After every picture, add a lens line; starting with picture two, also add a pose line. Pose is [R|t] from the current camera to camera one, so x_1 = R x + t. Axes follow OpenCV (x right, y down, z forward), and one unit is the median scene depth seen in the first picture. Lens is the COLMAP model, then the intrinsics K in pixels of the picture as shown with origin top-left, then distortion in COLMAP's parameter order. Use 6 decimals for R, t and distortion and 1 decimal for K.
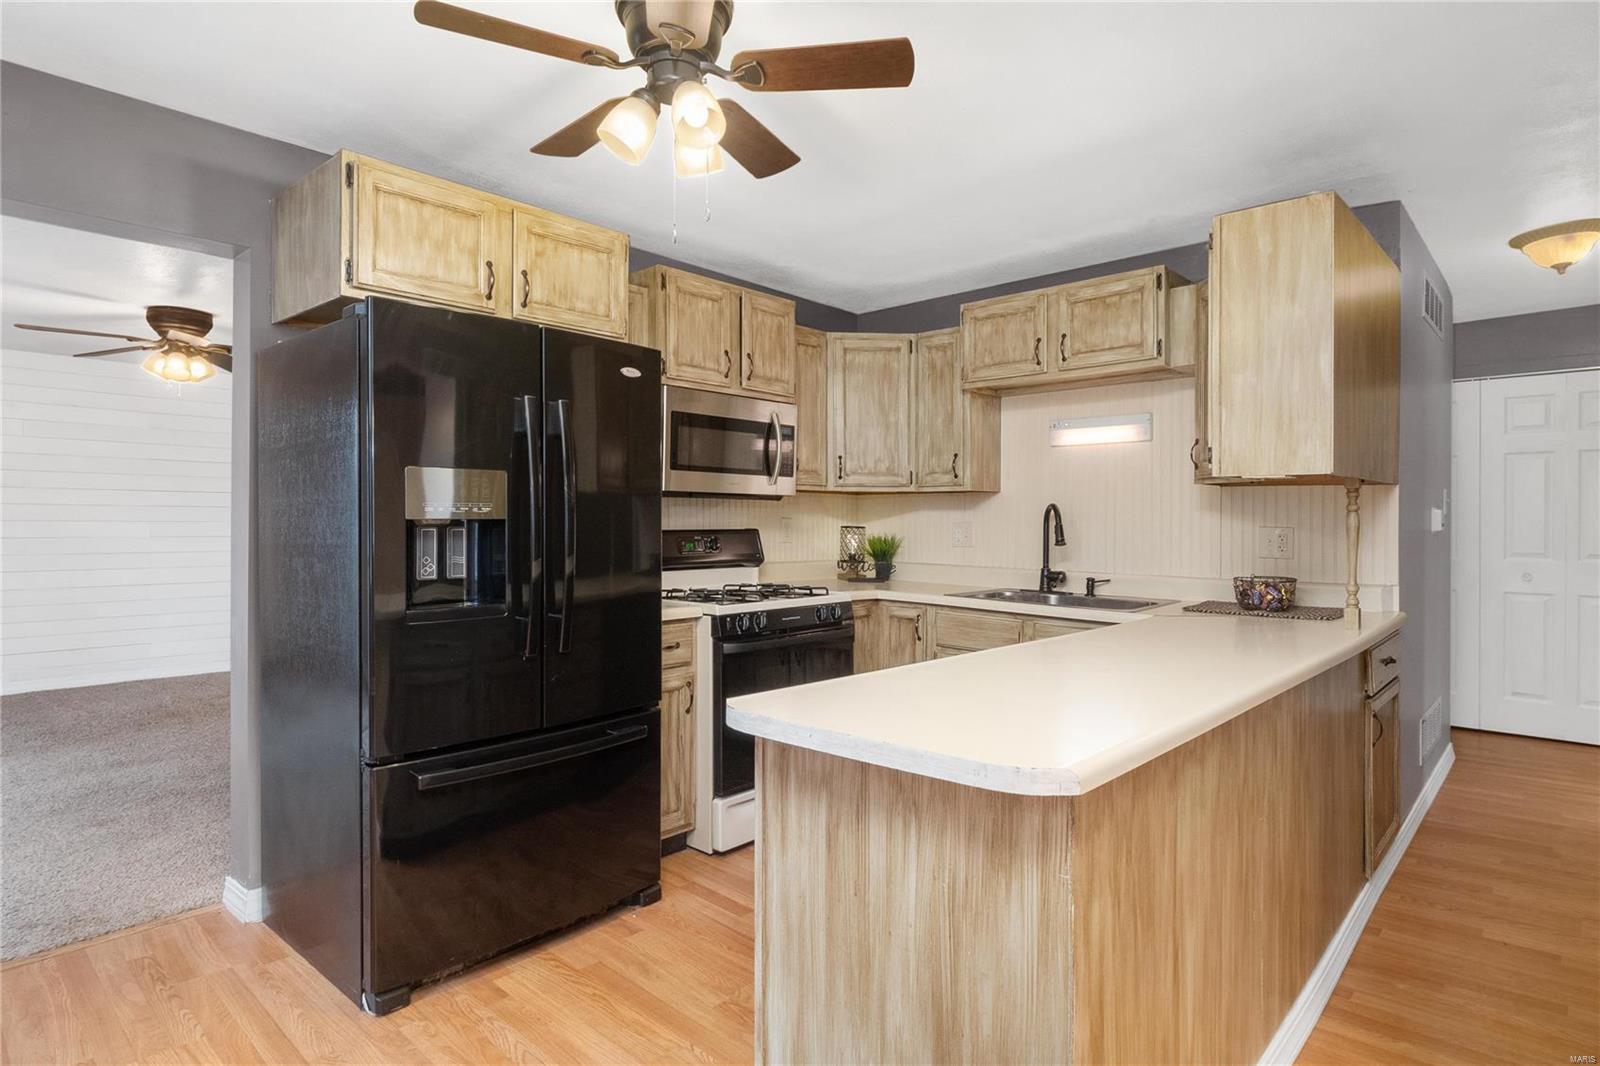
lens RADIAL K [[872.3, 0, 801.2], [0, 872.3, 519.1], [0, 0, 1]] dist [0.000750, 0.001232]
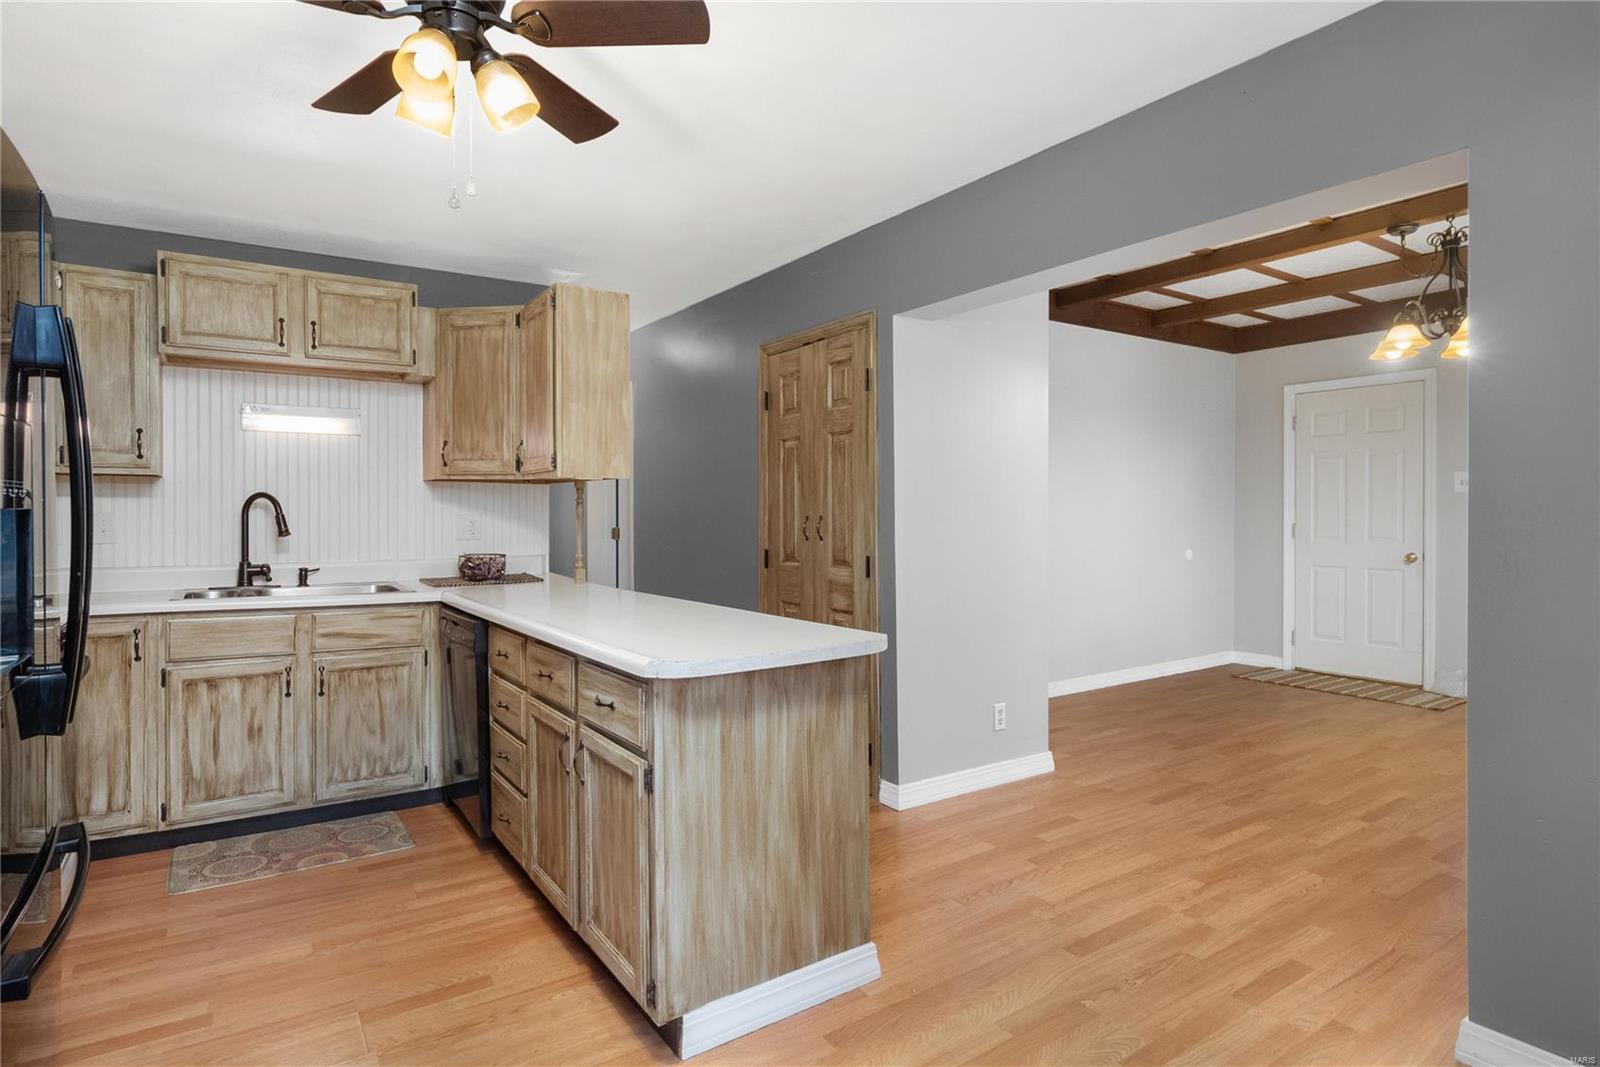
lens RADIAL K [[852.7, 0, 799.0], [0, 852.7, 520.3], [0, 0, 1]] dist [-0.000486, -0.000812]
pose [[0.217672, -0.012292, 0.975945, -0.760255], [0.001034, 0.999923, 0.012363, 0.002532], [-0.976021, -0.001682, 0.217668, 0.366124]]
